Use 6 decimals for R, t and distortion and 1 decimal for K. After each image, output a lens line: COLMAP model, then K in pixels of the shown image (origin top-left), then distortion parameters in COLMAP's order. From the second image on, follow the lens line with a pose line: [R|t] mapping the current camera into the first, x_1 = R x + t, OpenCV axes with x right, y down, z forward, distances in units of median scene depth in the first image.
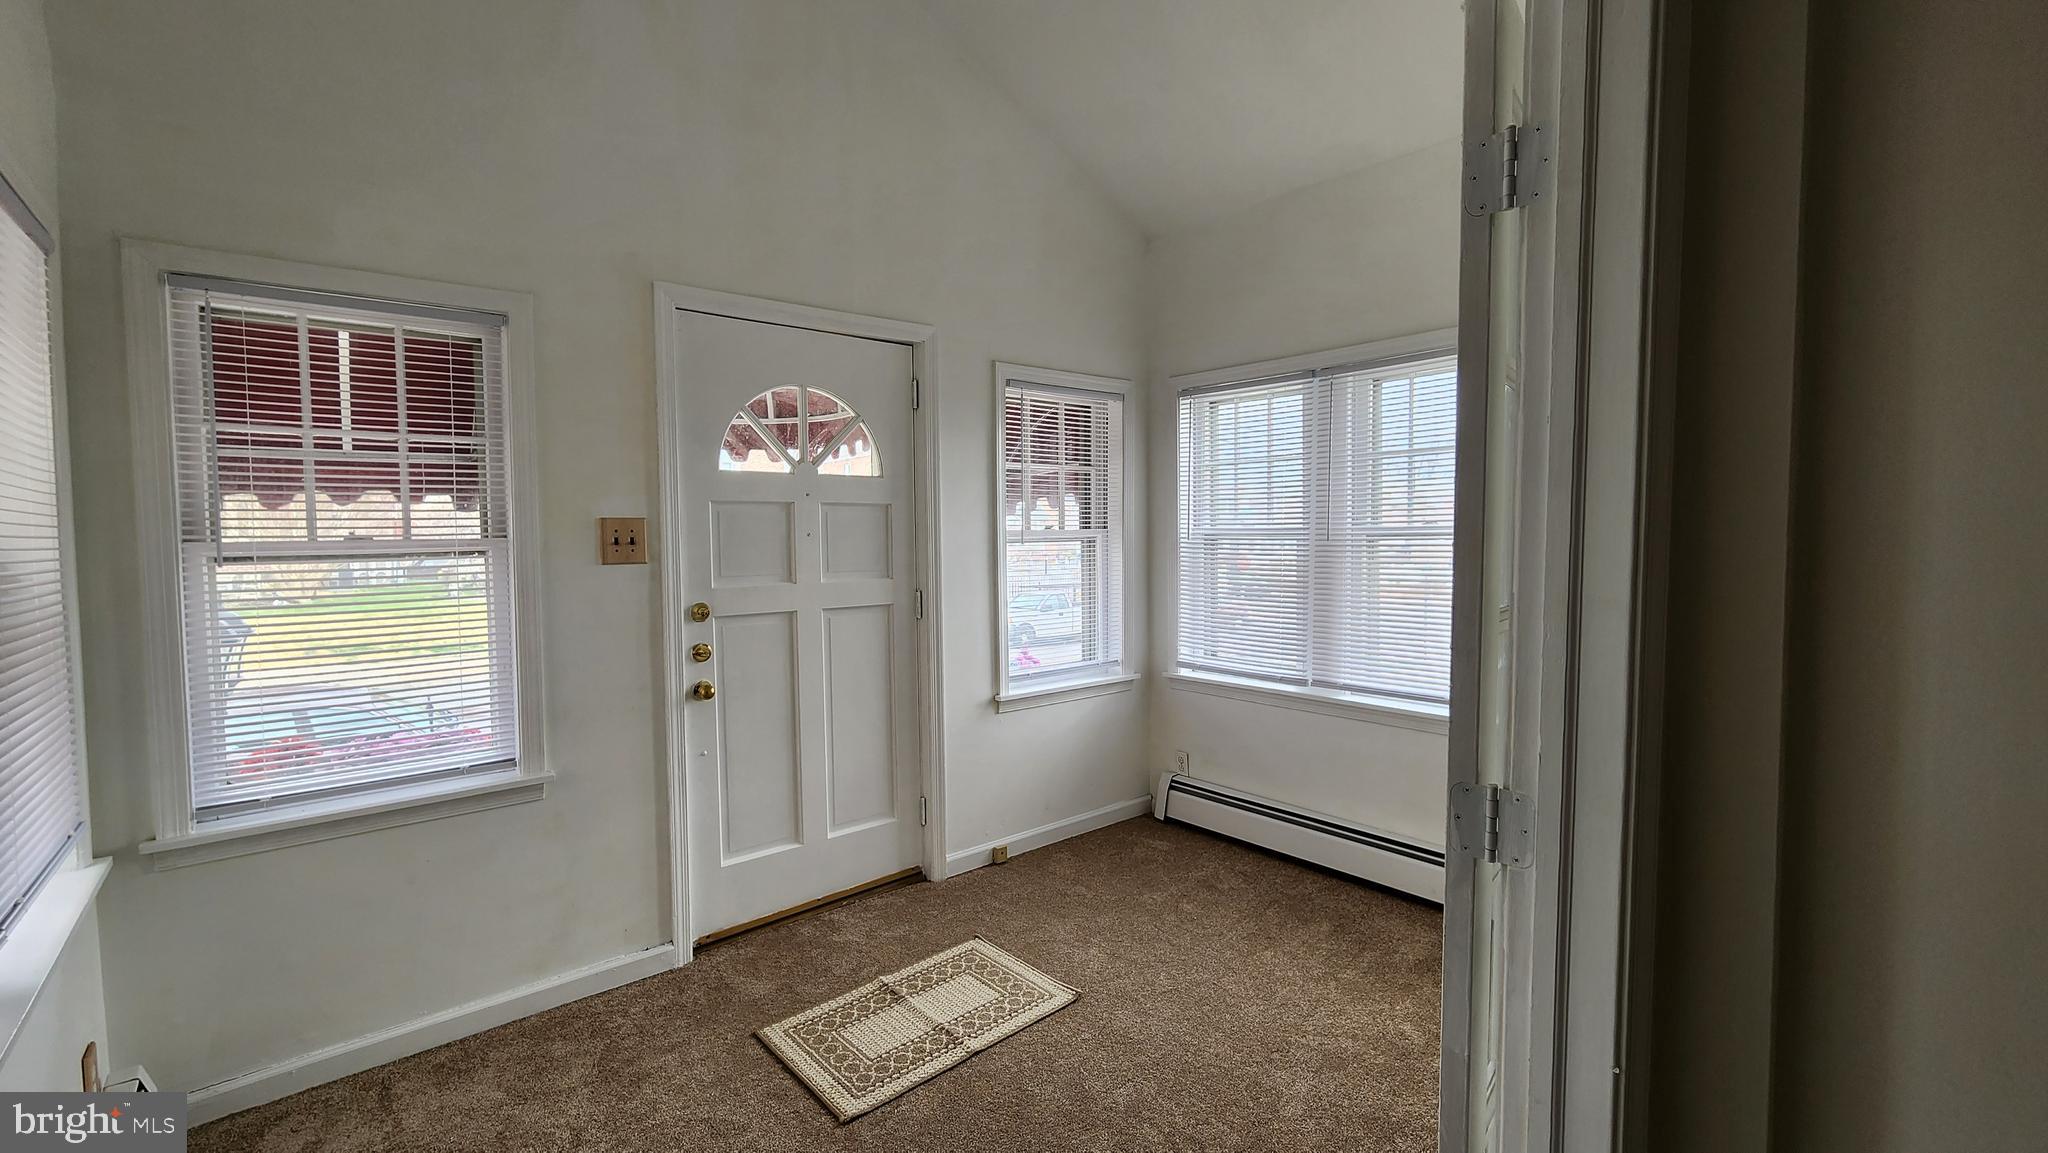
lens RADIAL K [[838.9, 0, 1024.0], [0, 838.9, 576.5], [0, 0, 1]] dist [-0.001930, -0.000102]
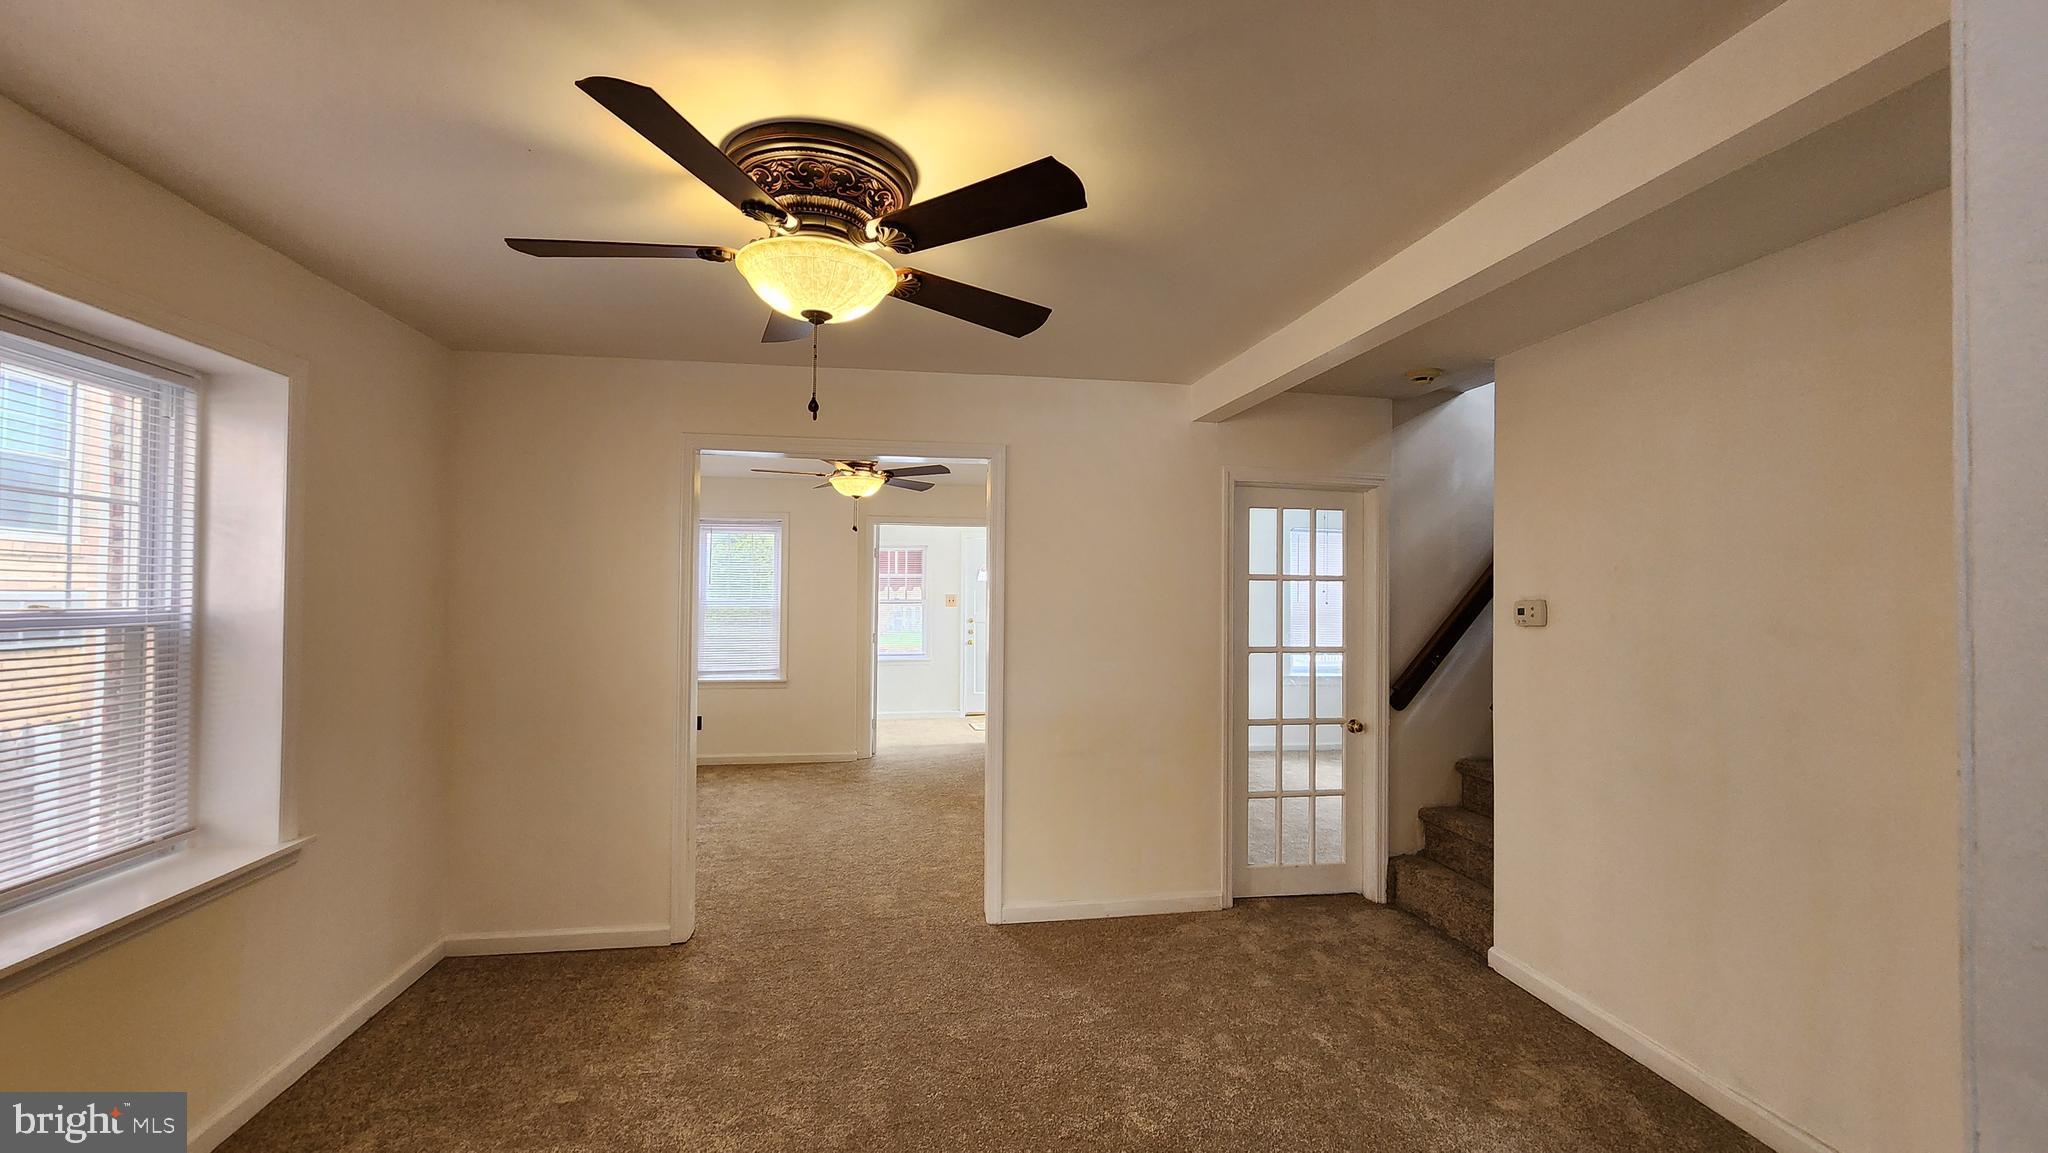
lens RADIAL K [[838.9, 0, 1024.0], [0, 838.9, 576.5], [0, 0, 1]] dist [-0.001930, -0.000102]
pose [[0.863127, 0.004373, -0.504968, 1.668553], [-0.042192, 0.997091, -0.063482, 0.074385], [0.503221, 0.076099, 0.860801, -2.049955]]
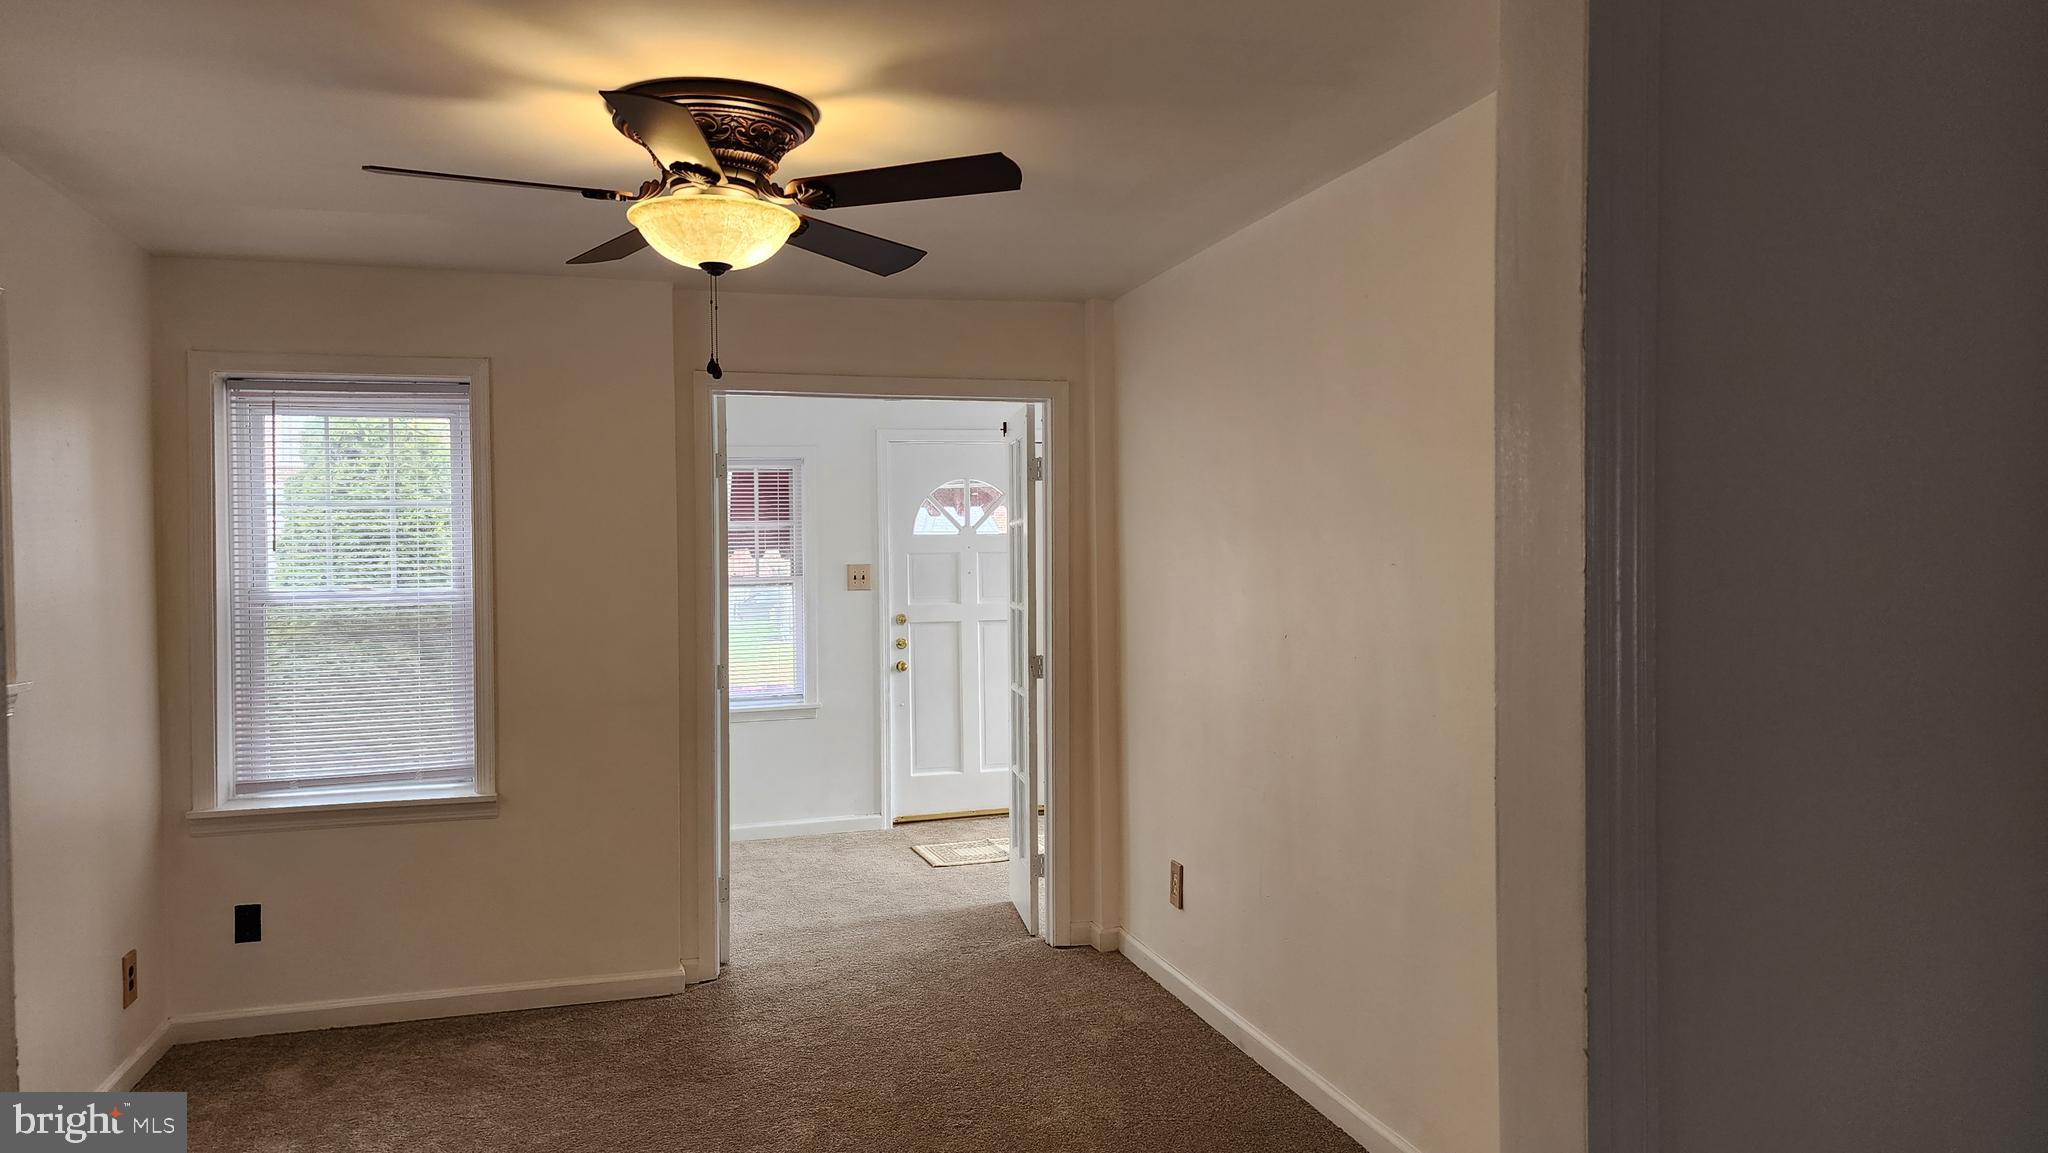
lens RADIAL K [[1418.2, 0, 1024.0], [0, 1418.2, 576.5], [0, 0, 1]] dist [0.064657, -0.000526]
pose [[0.904404, 0.001313, -0.426675, 1.063377], [-0.016322, 0.999370, -0.031520, 0.042800], [0.426365, 0.035471, 0.903856, -1.484414]]
